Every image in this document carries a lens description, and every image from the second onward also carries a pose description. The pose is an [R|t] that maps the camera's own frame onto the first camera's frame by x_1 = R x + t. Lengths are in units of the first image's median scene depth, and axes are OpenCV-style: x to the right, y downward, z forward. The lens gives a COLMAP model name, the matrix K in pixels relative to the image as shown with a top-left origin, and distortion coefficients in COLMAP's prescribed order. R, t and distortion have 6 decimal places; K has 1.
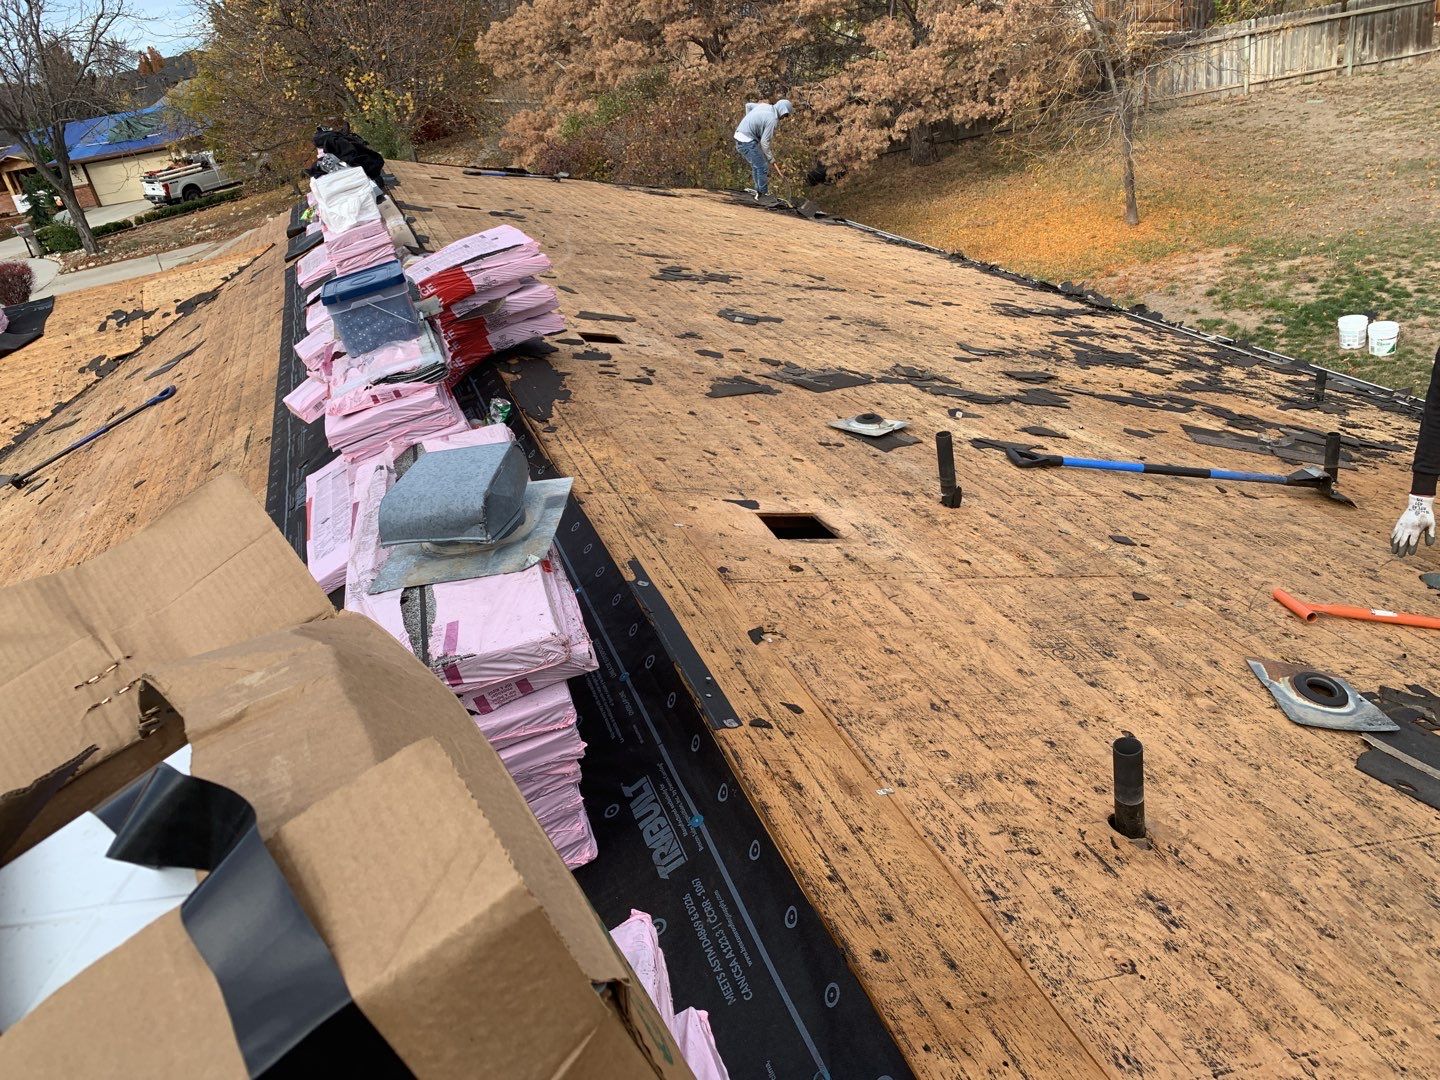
lens RADIAL K [[1088.9, 0, 720.0], [0, 1088.9, 540.0], [0, 0, 1]] dist [0.008334, 0.009924]
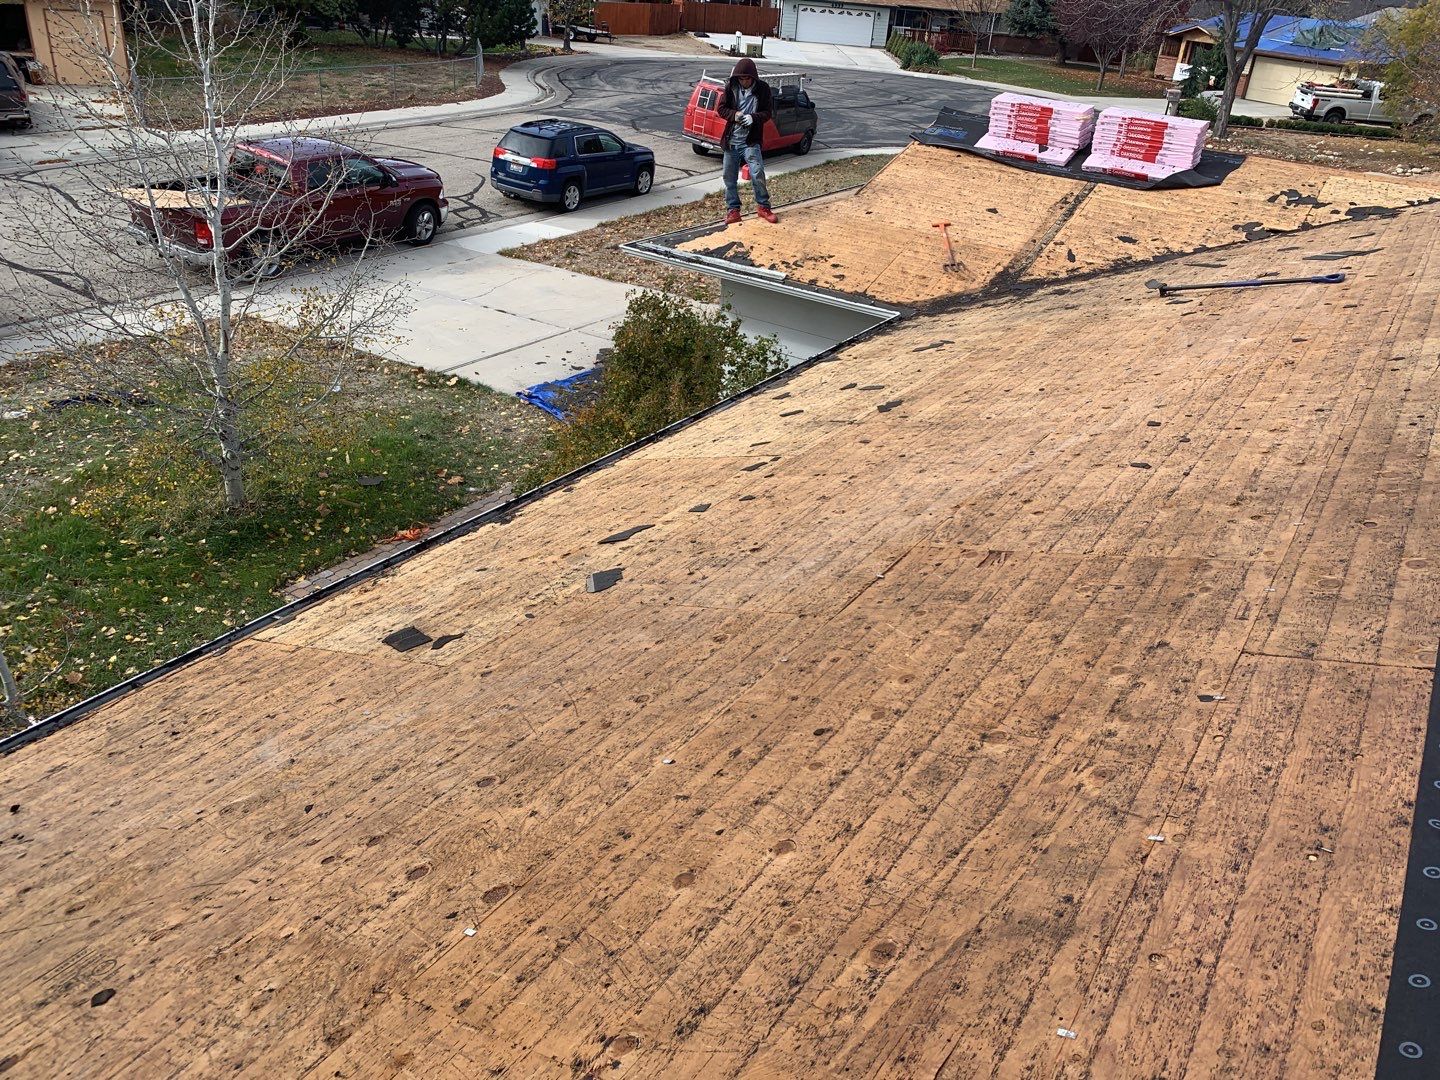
lens RADIAL K [[1088.9, 0, 720.0], [0, 1088.9, 540.0], [0, 0, 1]] dist [0.008334, 0.009924]
pose [[0.593343, 0.566674, -0.571685, -0.095824], [-0.531722, 0.809127, 0.250170, 0.086435], [0.604331, 0.155541, 0.781403, -0.080697]]
